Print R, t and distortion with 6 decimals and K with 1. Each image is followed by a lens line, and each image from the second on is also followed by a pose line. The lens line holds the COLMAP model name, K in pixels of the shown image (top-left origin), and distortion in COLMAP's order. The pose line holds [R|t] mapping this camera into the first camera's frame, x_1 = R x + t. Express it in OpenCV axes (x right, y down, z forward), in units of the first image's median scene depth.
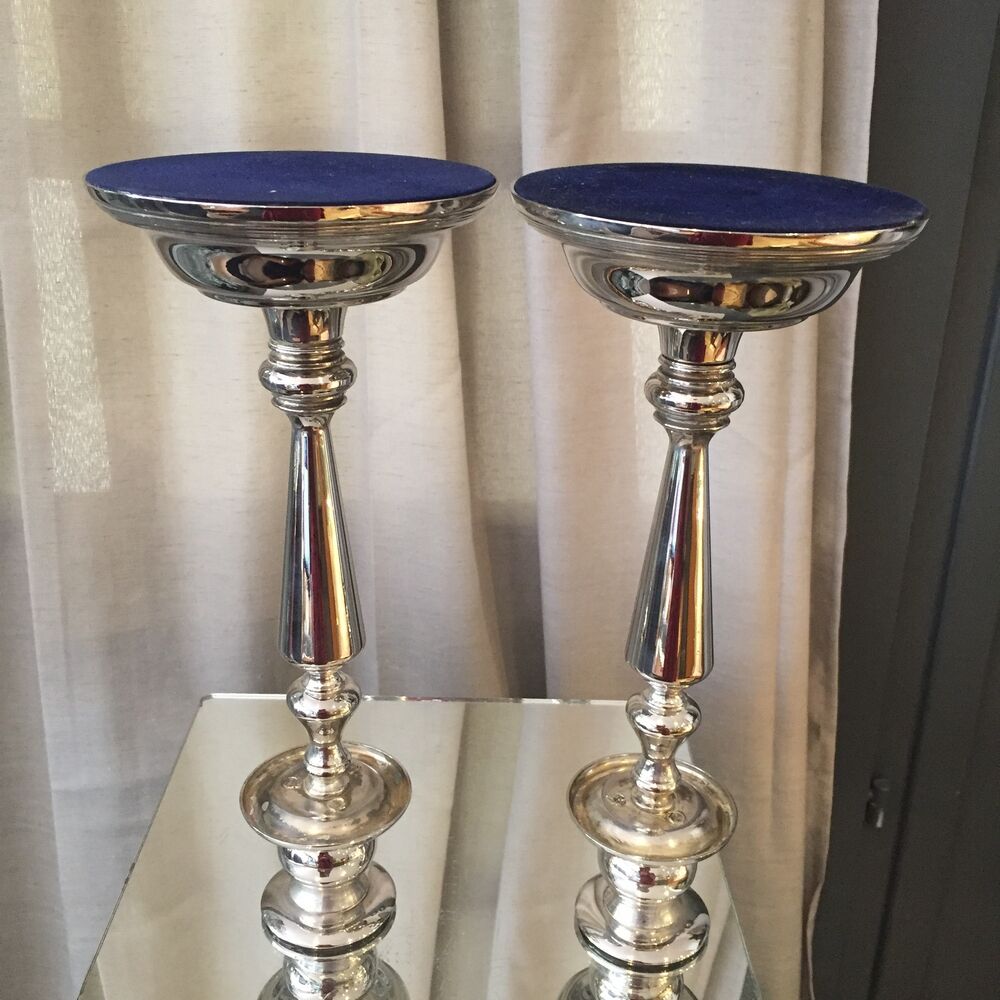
lens RADIAL K [[1136.1, 0, 497.0], [0, 1136.1, 504.7], [0, 0, 1]] dist [0.040441, 0.000000]
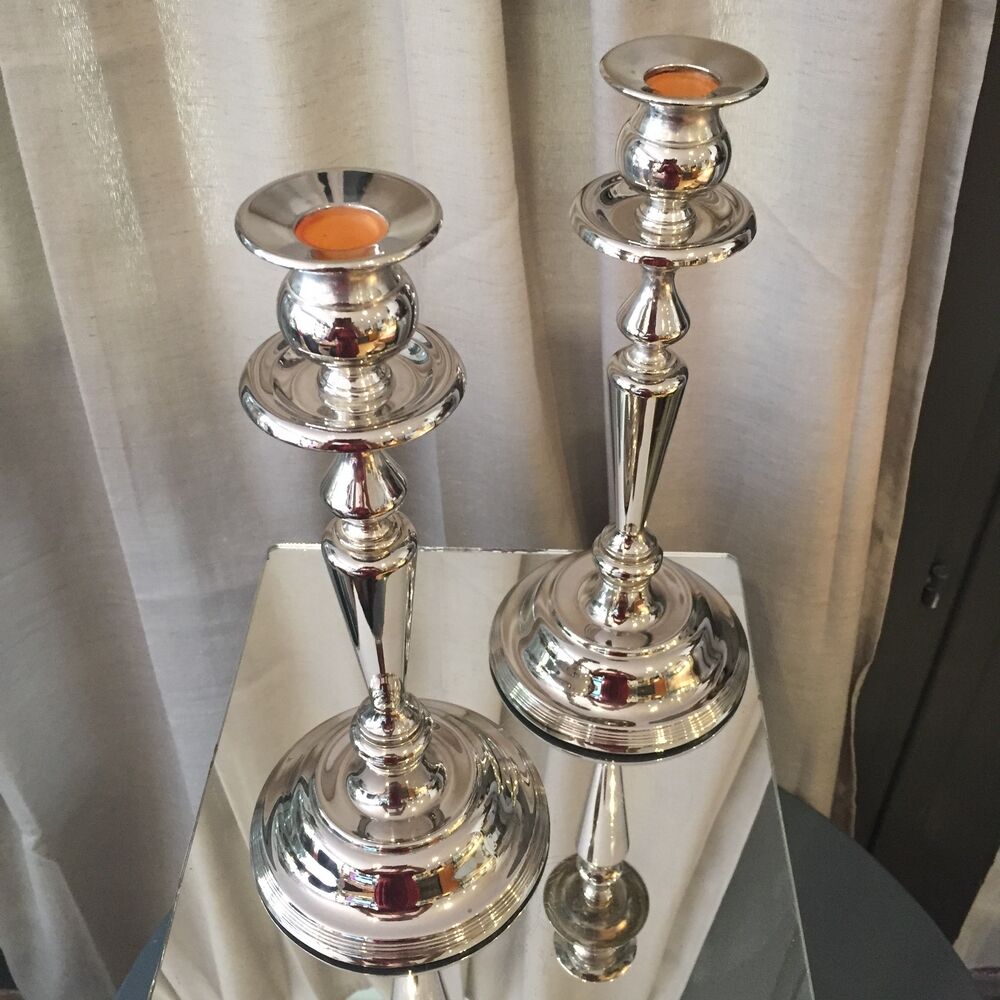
lens RADIAL K [[1136.1, 0, 502.6], [0, 1136.1, 495.0], [0, 0, 1]] dist [0.040441, 0.000000]
pose [[0.998320, 0.006001, -0.057632, 0.008954], [0.013346, 0.944063, 0.329495, -0.191415], [0.056386, -0.329711, 0.942397, 0.058702]]
